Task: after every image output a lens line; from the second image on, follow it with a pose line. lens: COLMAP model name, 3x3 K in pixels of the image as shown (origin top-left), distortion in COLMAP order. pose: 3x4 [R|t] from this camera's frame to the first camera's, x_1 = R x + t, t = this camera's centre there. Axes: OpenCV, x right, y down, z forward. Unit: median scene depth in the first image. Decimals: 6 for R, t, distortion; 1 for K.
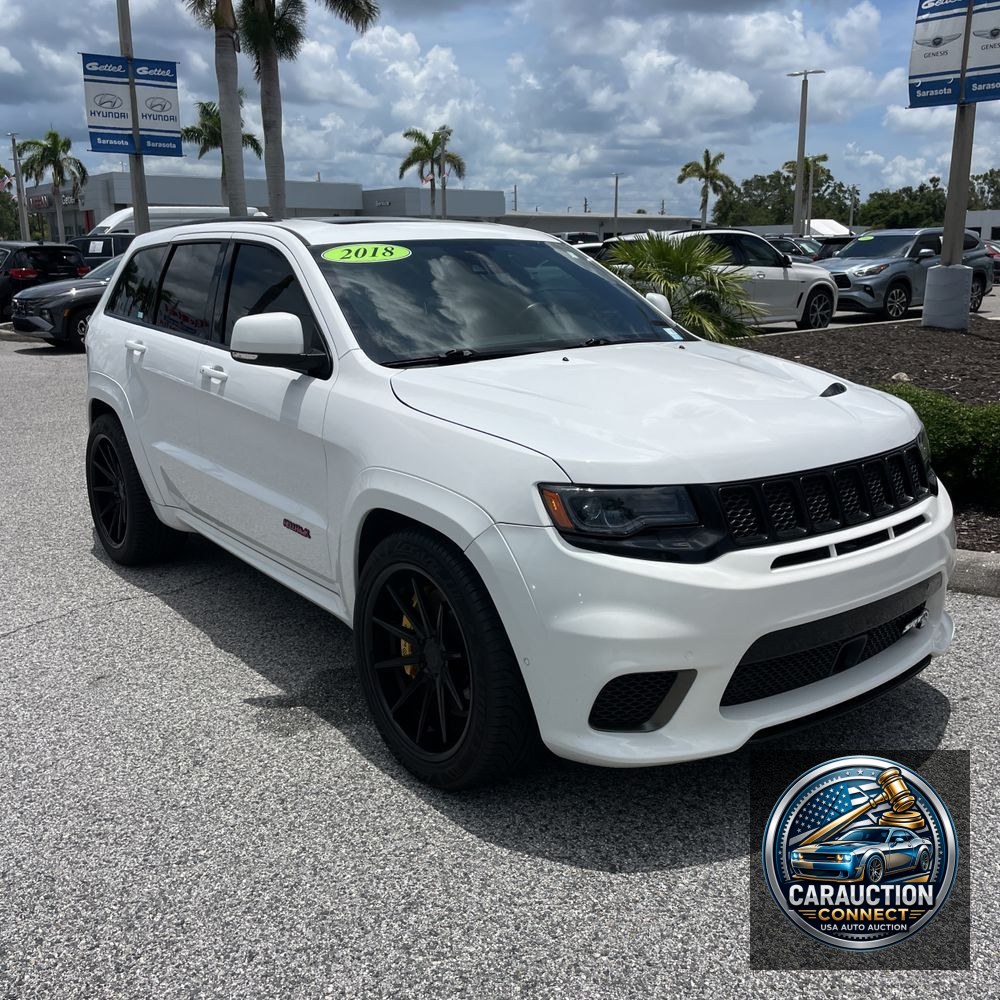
lens RADIAL K [[1021.2, 0, 509.9], [0, 1021.2, 487.5], [0, 0, 1]] dist [0.087037, -0.119223]
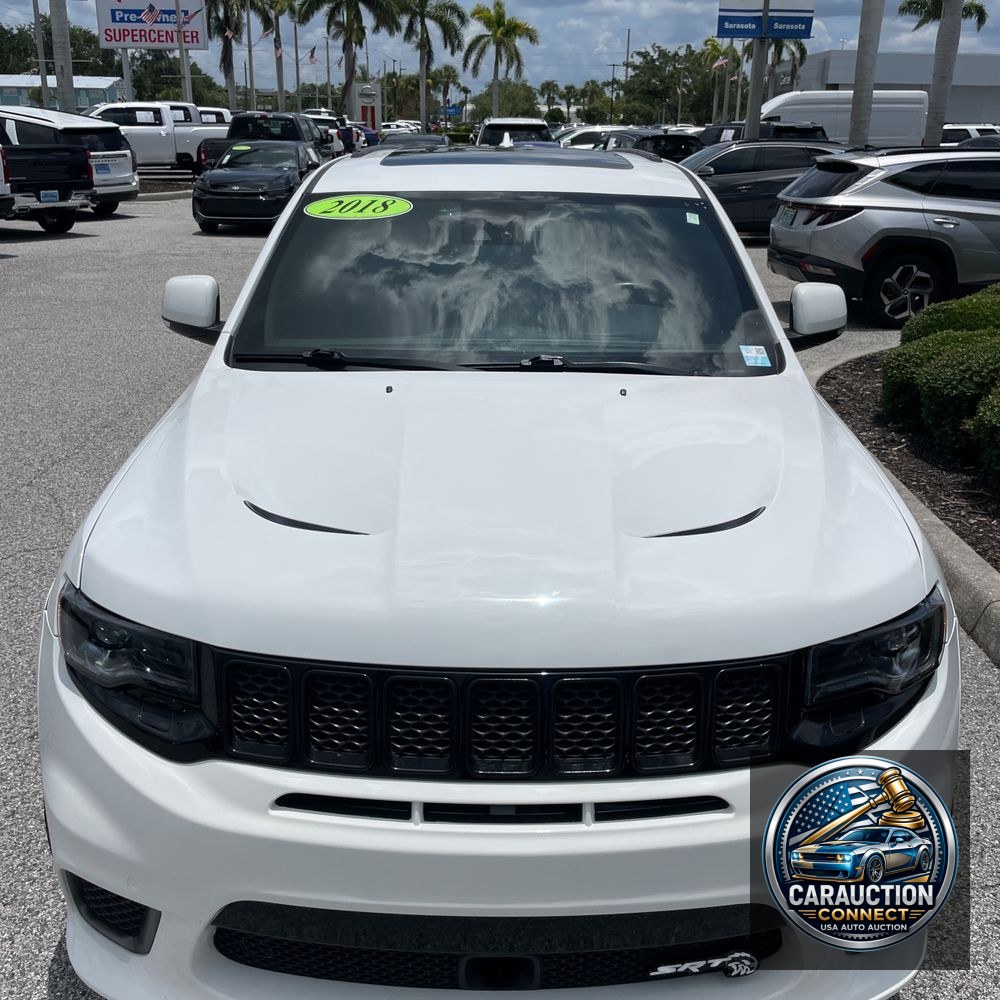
lens RADIAL K [[1021.2, 0, 509.9], [0, 1021.2, 487.5], [0, 0, 1]] dist [0.087037, -0.119223]
pose [[0.791723, 0.223952, -0.568349, 0.345755], [-0.162493, 0.974064, 0.157464, -0.117537], [0.588873, -0.032315, 0.807579, 0.298761]]
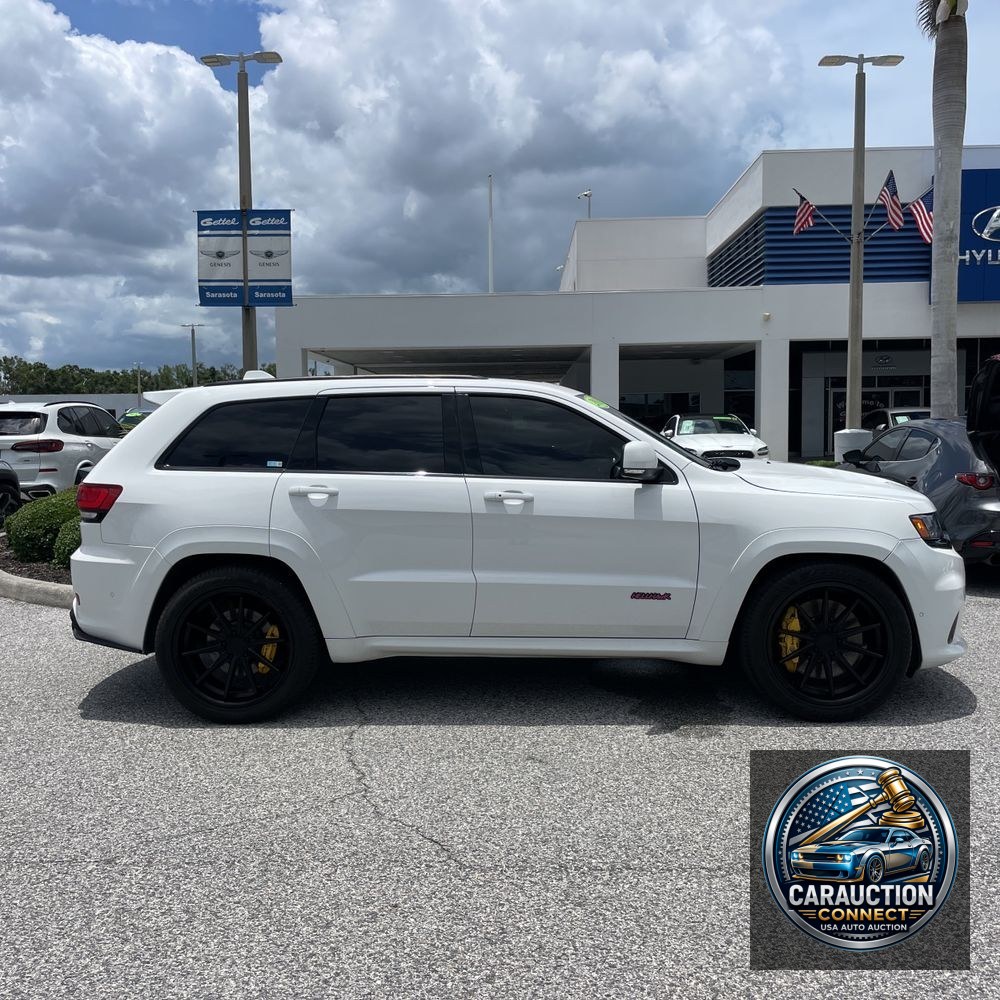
lens RADIAL K [[1013.3, 0, 491.7], [0, 1013.3, 494.8], [0, 0, 1]] dist [0.115843, -0.195618]
pose [[0.639596, -0.056739, 0.766615, -0.951257], [0.182294, 0.980020, -0.079556, -0.016000], [-0.746784, 0.190633, 0.637160, 0.188408]]
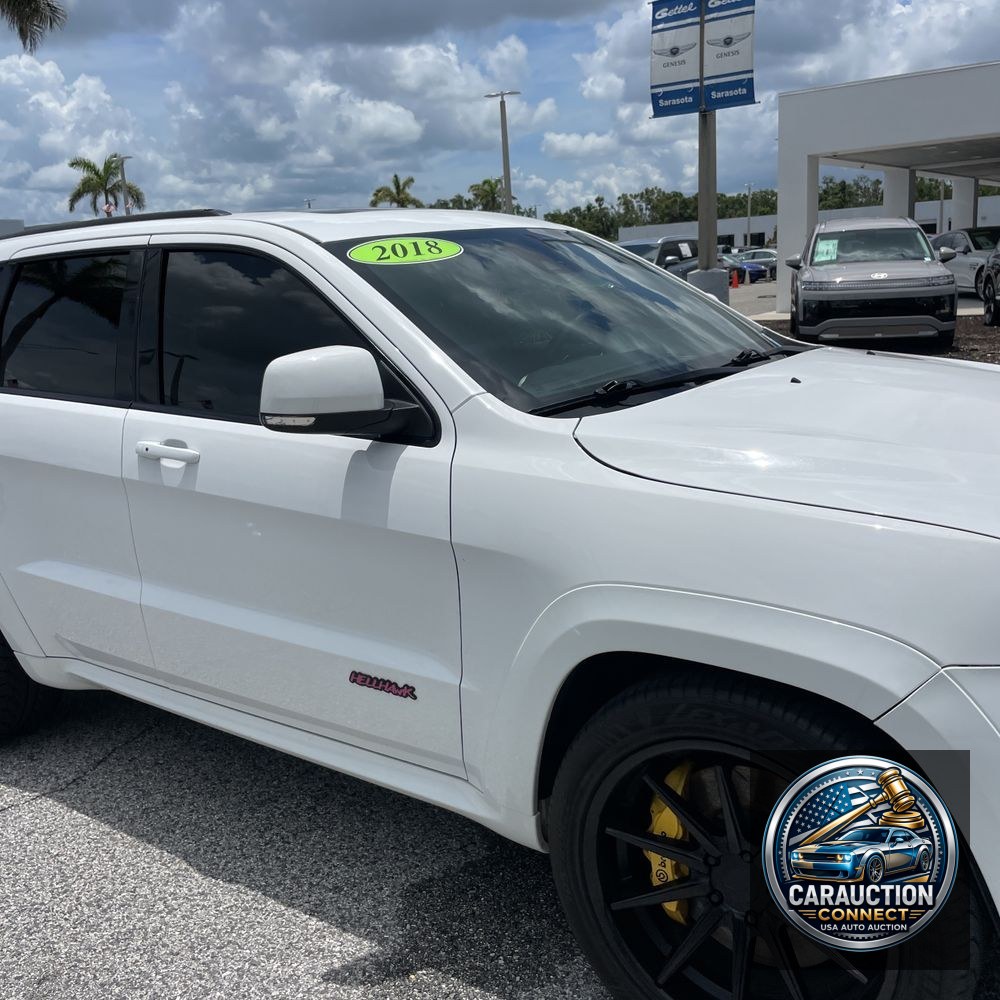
lens RADIAL K [[1021.2, 0, 509.9], [0, 1021.2, 487.5], [0, 0, 1]] dist [0.087037, -0.119223]
pose [[0.955644, -0.110287, 0.273096, -0.202122], [0.116931, 0.993107, -0.008122, -0.045882], [-0.270317, 0.039695, 0.961953, 0.256040]]
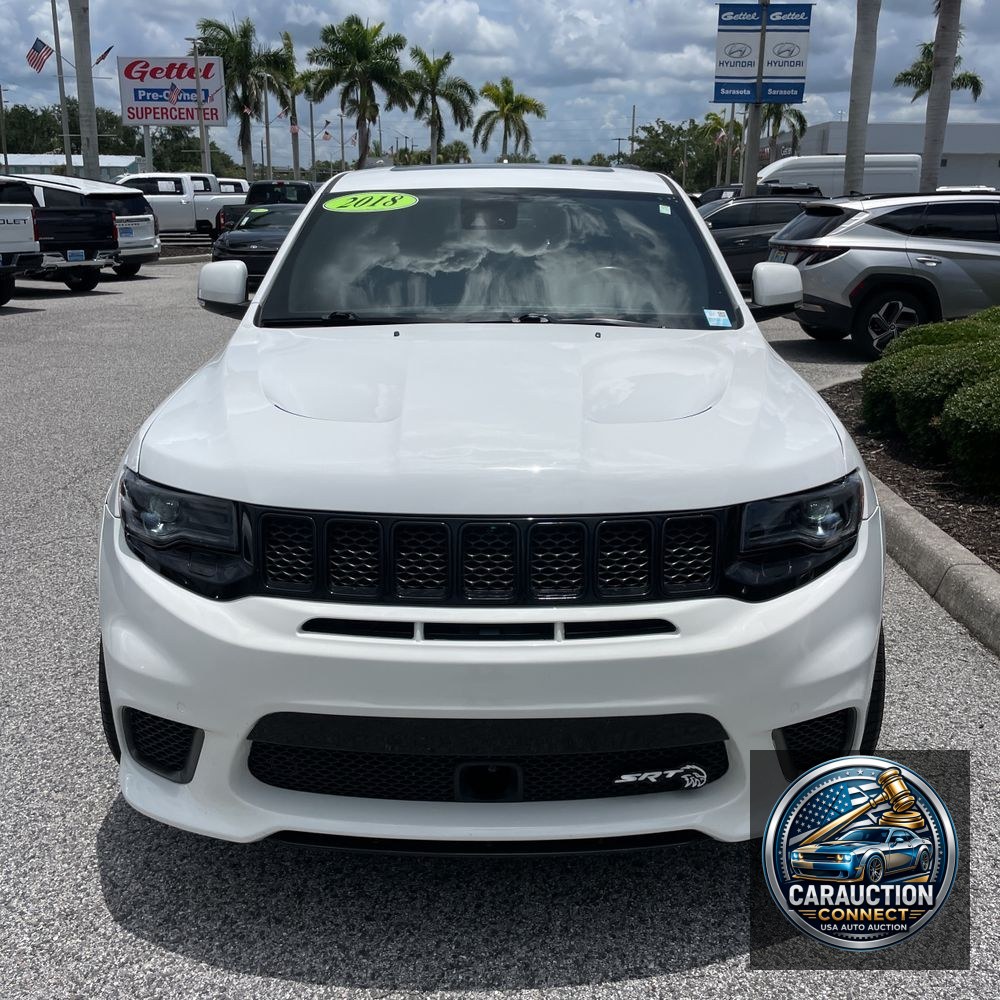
lens RADIAL K [[1021.2, 0, 509.9], [0, 1021.2, 487.5], [0, 0, 1]] dist [0.087037, -0.119223]
pose [[0.786582, 0.181858, -0.590098, 0.408384], [-0.155425, 0.983189, 0.095825, -0.061308], [0.597604, 0.016342, 0.801625, 0.247207]]
